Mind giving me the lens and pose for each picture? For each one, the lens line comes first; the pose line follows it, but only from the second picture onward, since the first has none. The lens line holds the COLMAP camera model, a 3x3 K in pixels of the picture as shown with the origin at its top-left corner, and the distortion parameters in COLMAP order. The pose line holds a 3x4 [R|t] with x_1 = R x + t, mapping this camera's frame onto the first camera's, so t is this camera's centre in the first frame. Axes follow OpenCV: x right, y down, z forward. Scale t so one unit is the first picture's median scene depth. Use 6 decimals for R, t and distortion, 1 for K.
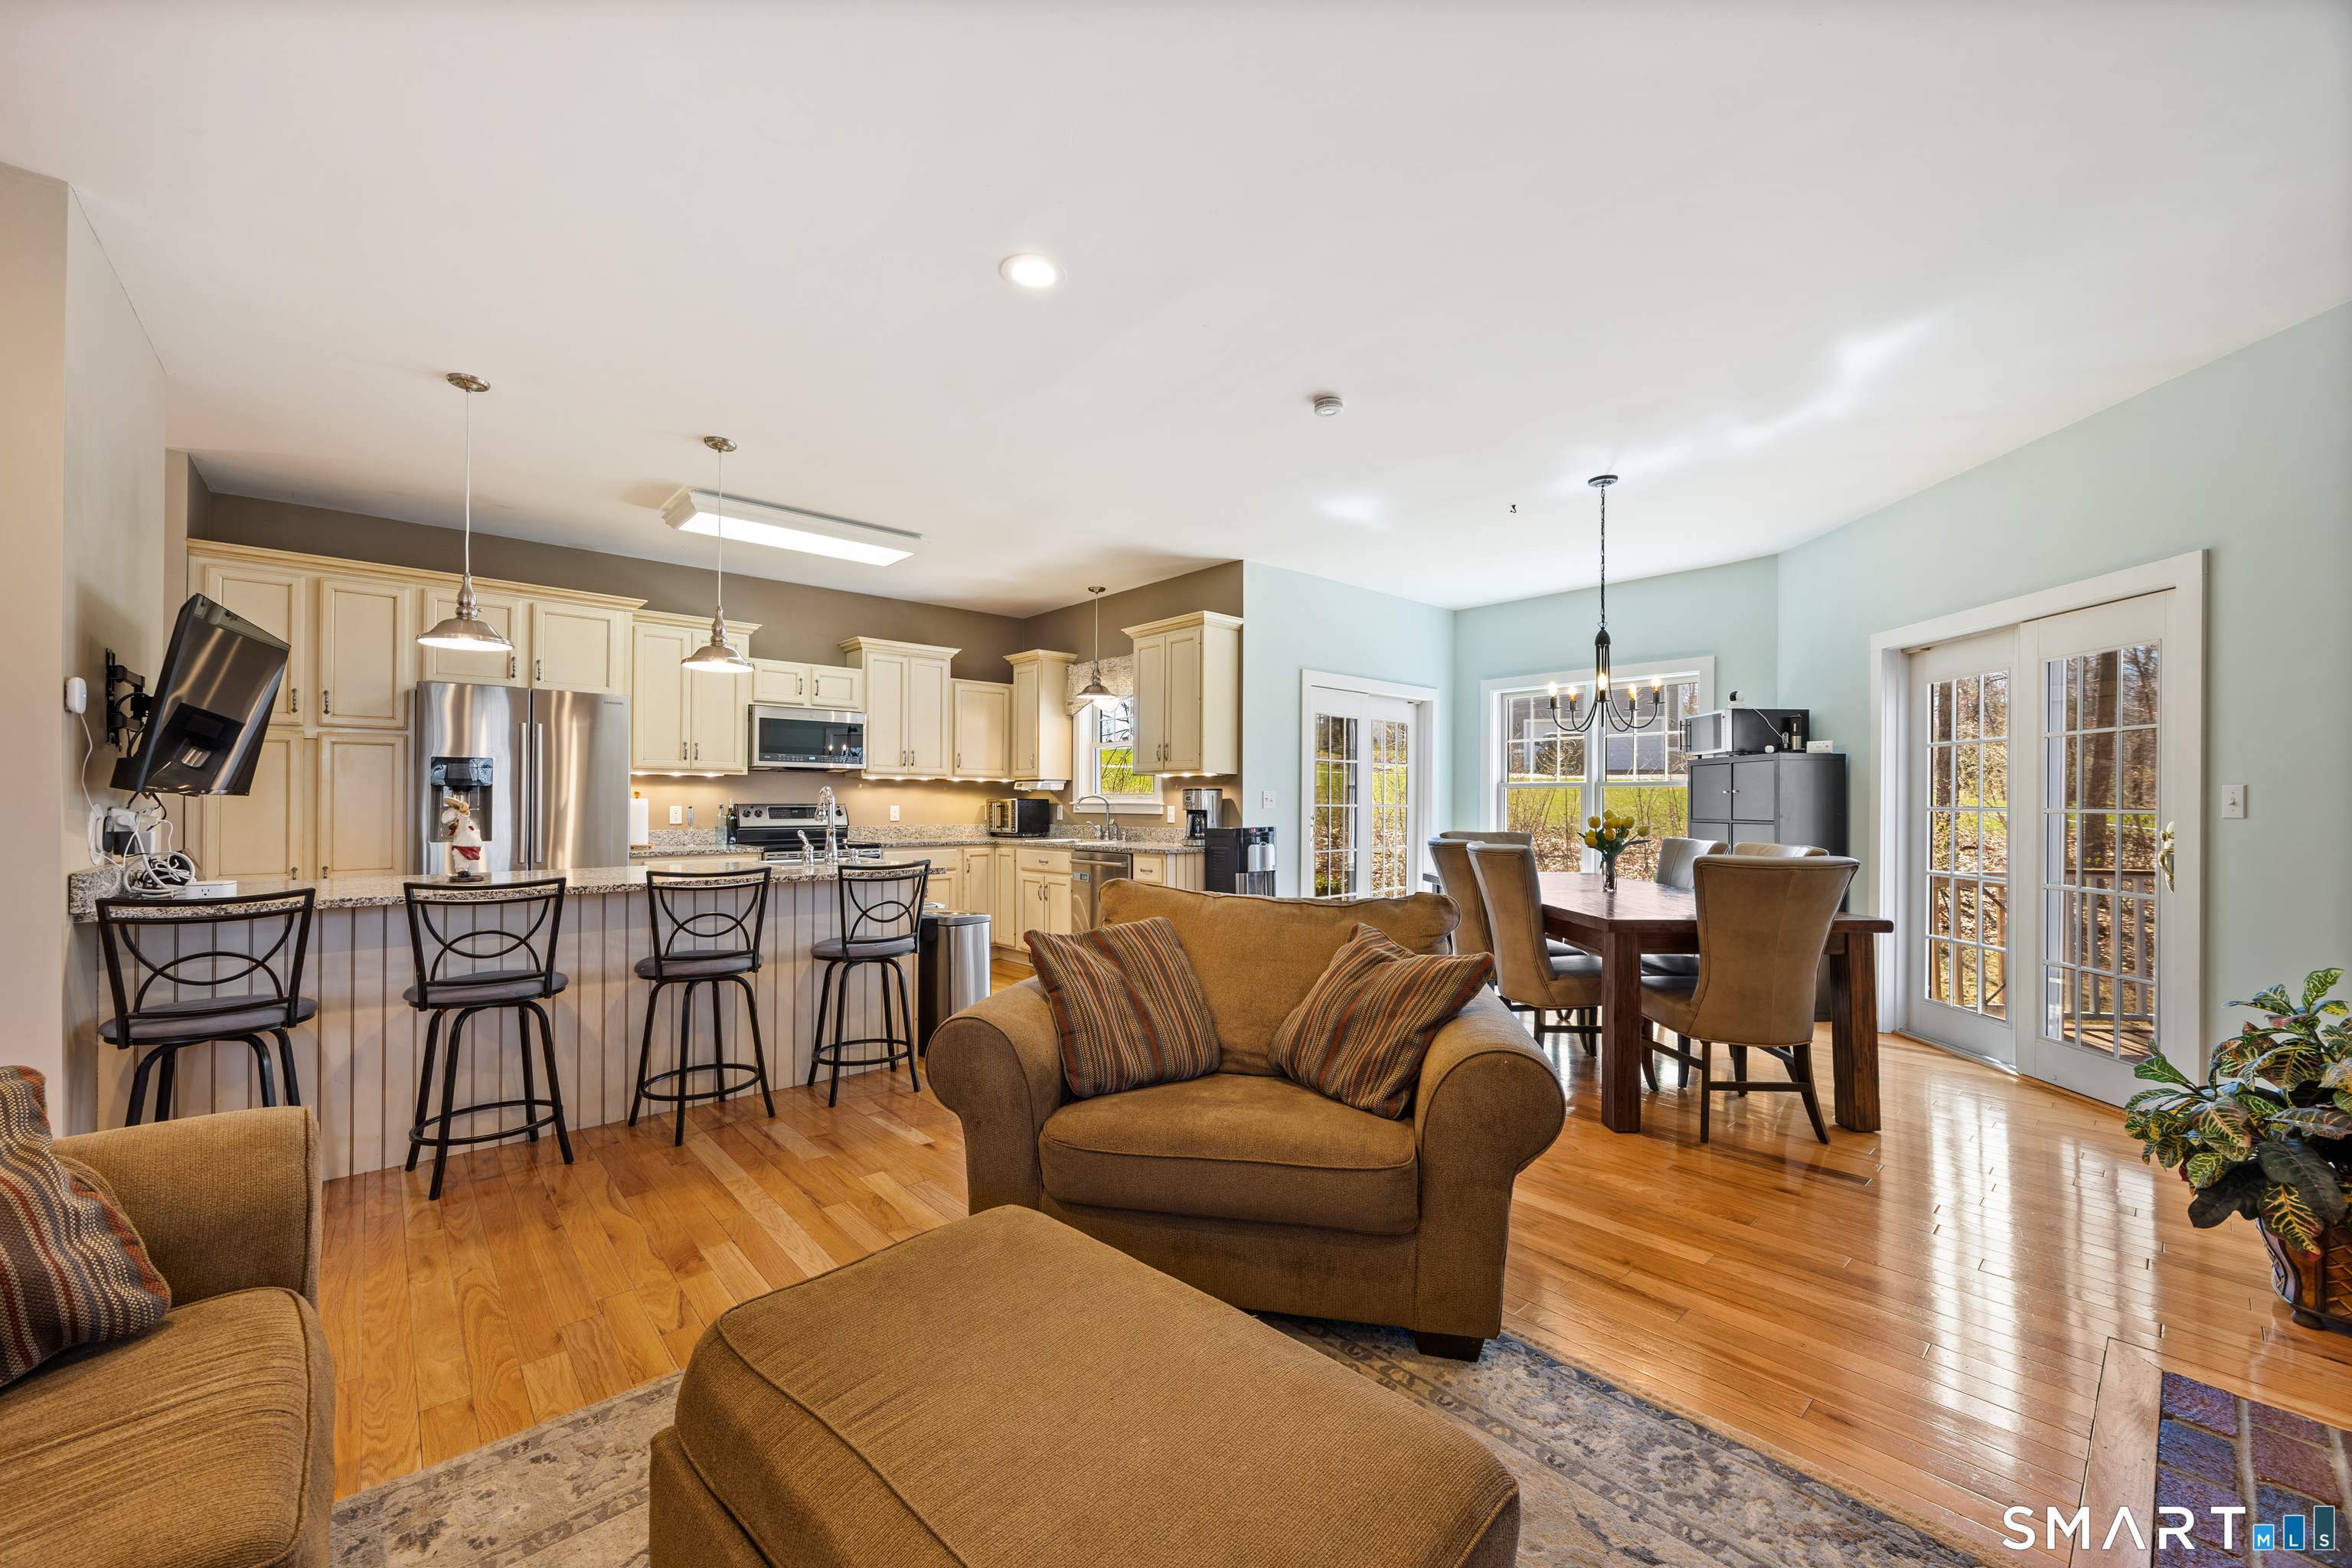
lens RADIAL K [[917.1, 0, 1187.8], [0, 917.1, 794.5], [0, 0, 1]] dist [-0.000627, 0.000049]
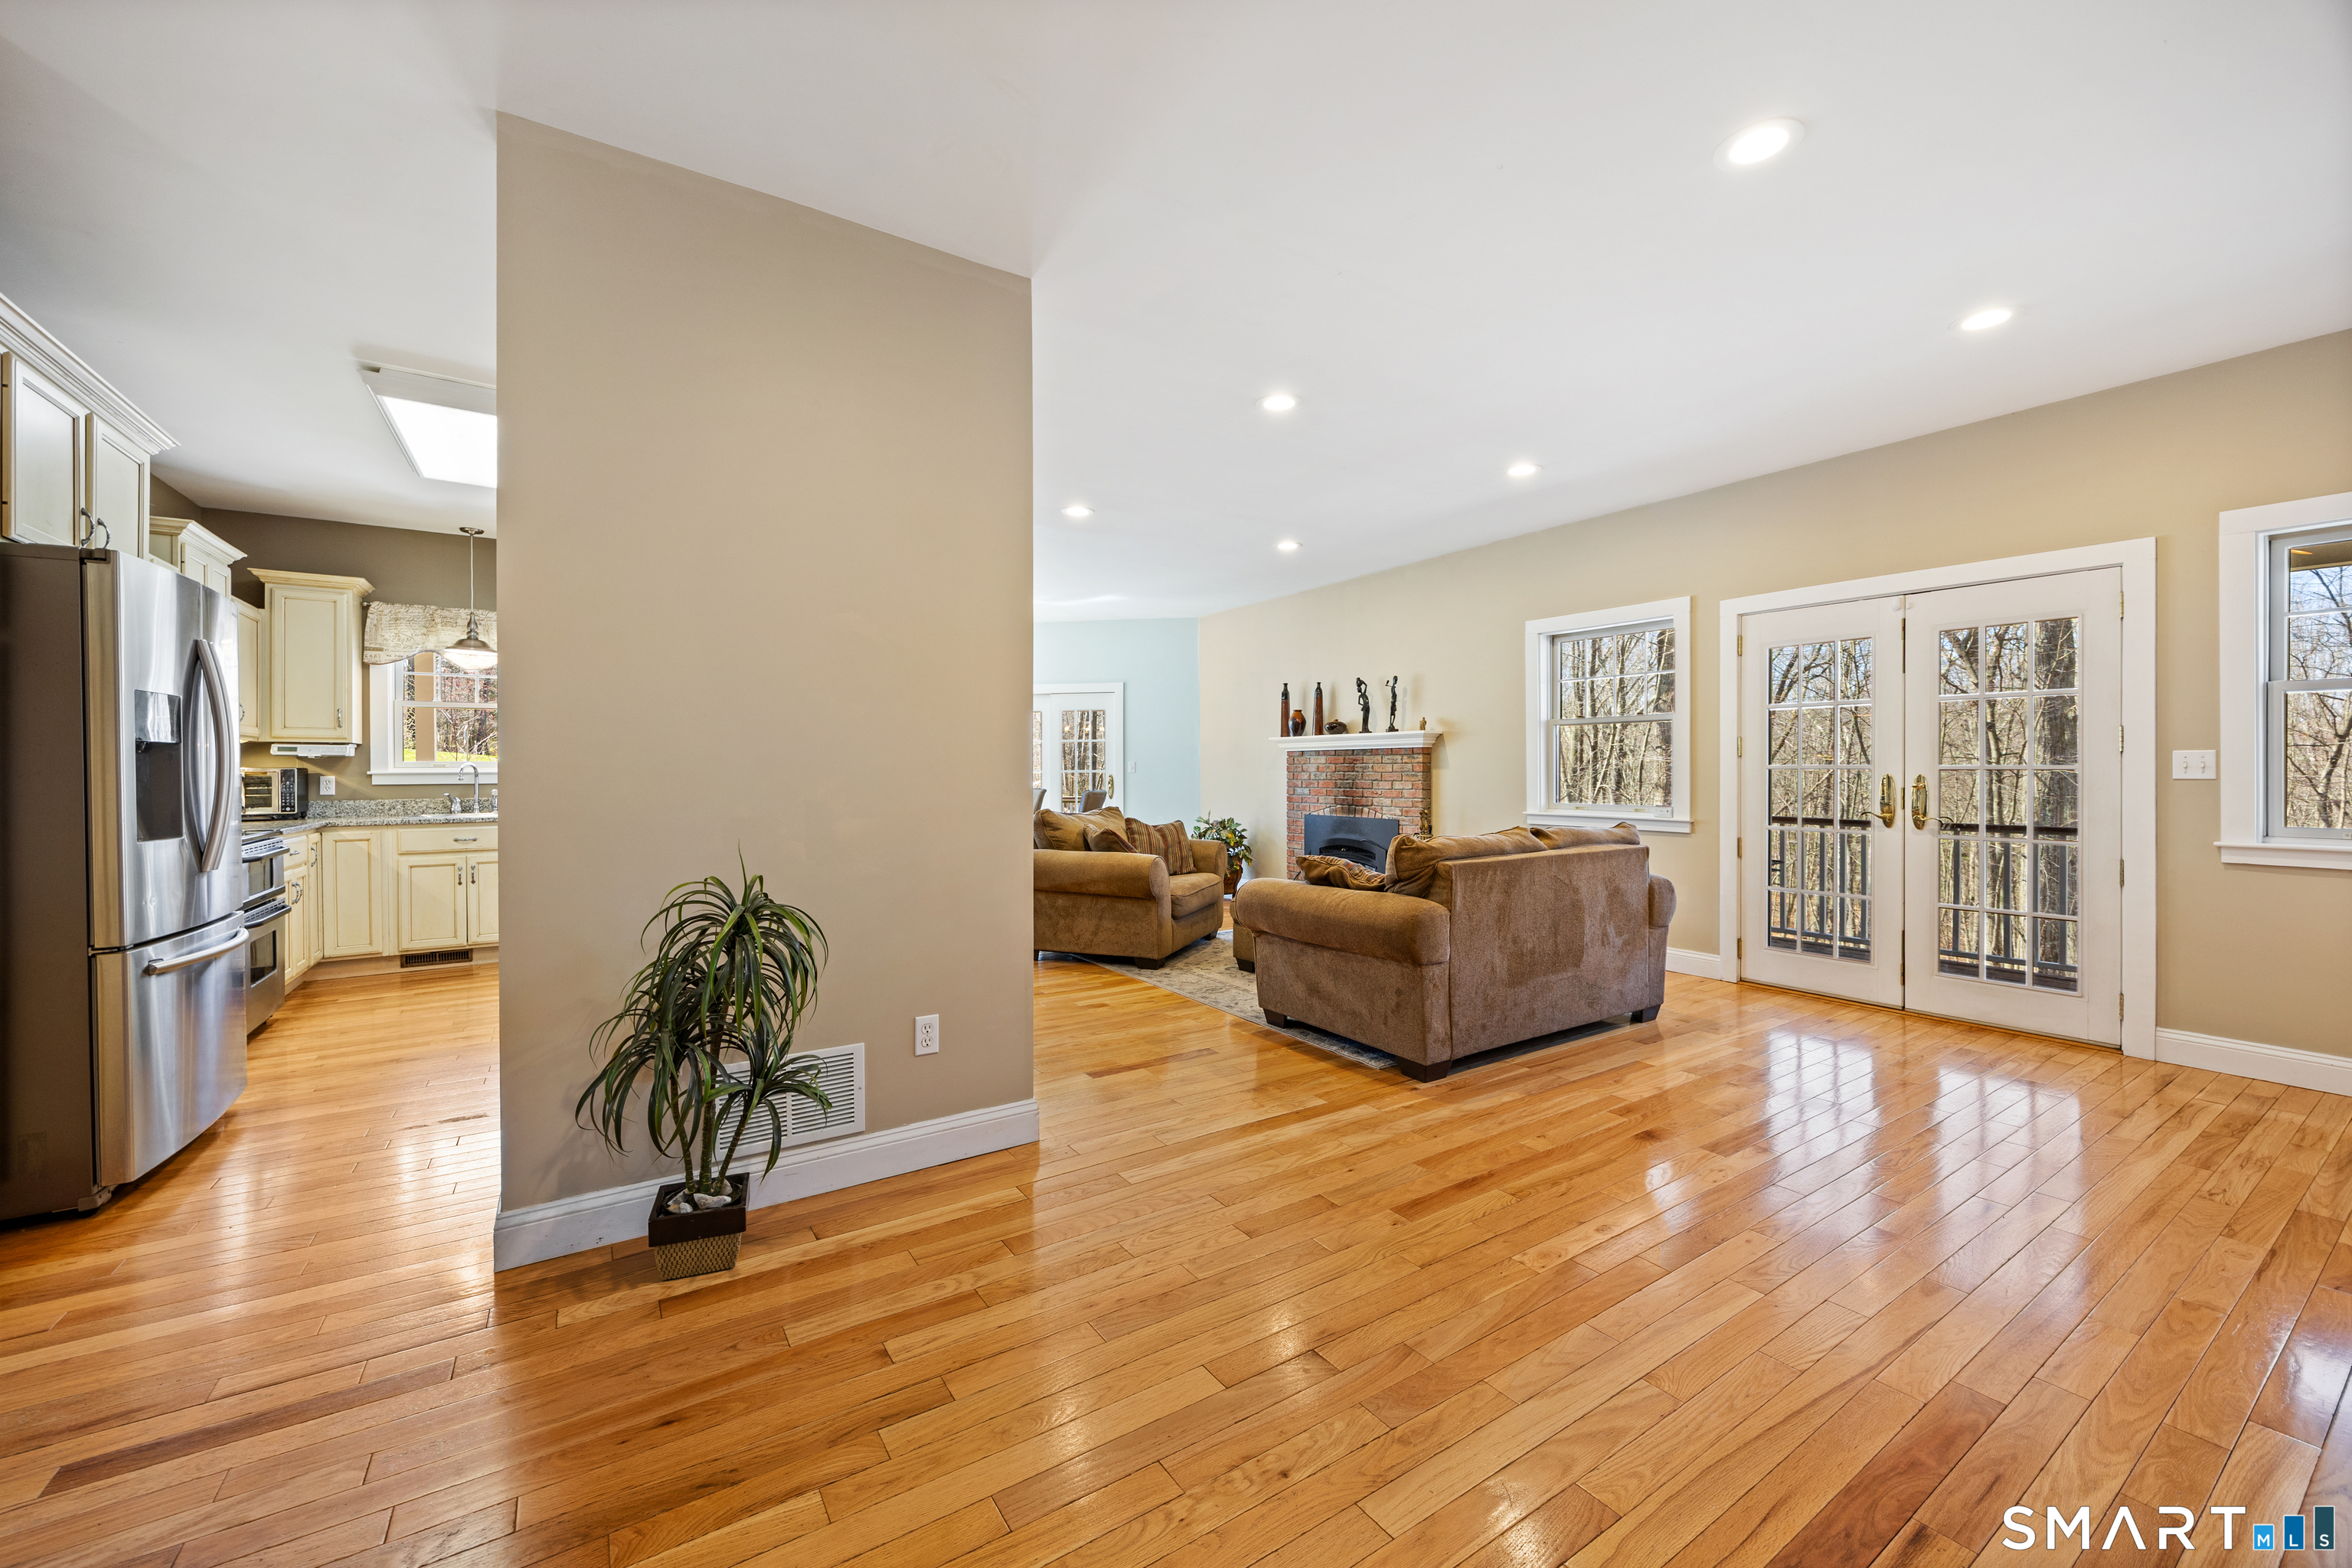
lens RADIAL K [[901.9, 0, 1189.8], [0, 901.9, 779.6], [0, 0, 1]] dist [-0.002180, 0.000458]
pose [[0.142257, -0.010568, 0.989773, -0.850322], [0.000069, 0.999943, 0.010667, 0.007280], [-0.989830, -0.001450, 0.142250, 0.191336]]
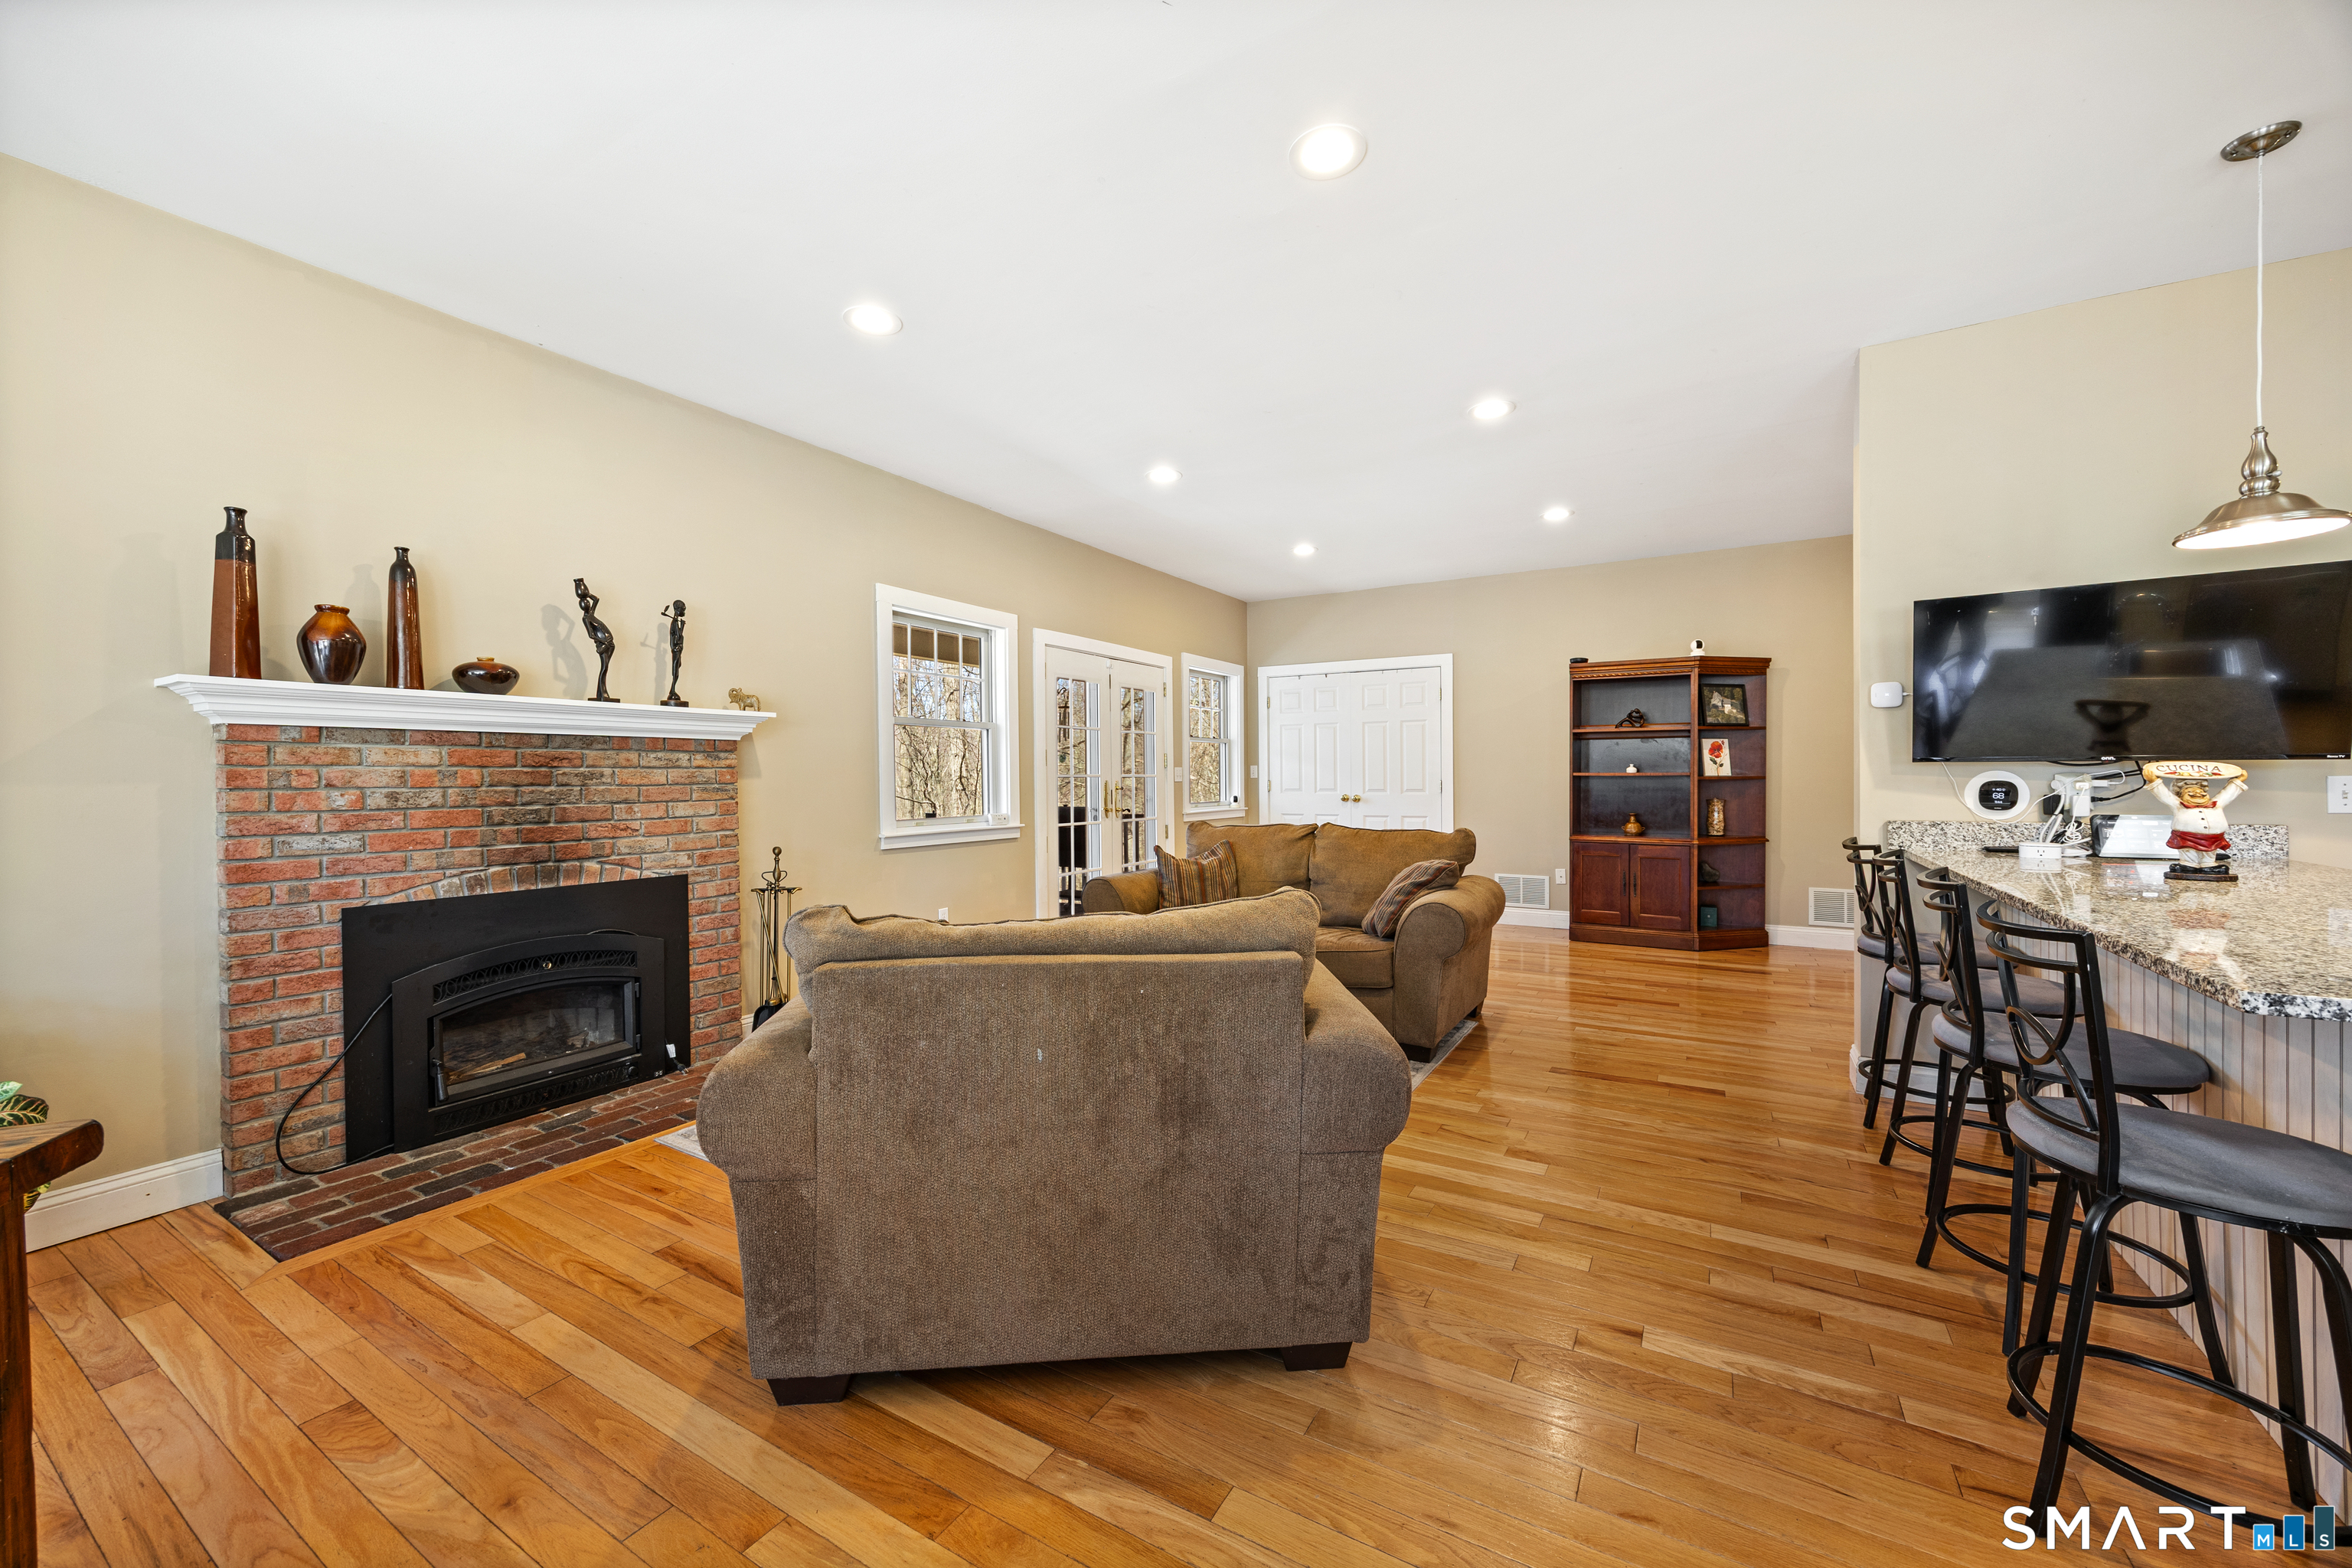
lens RADIAL K [[901.9, 0, 1163.7], [0, 901.9, 783.5], [0, 0, 1]] dist [-0.002180, 0.000458]
pose [[-0.958340, 0.008753, -0.285494, 0.085780], [0.007026, 0.999950, 0.007073, 0.007262], [0.285542, 0.004772, -0.958354, 0.708417]]
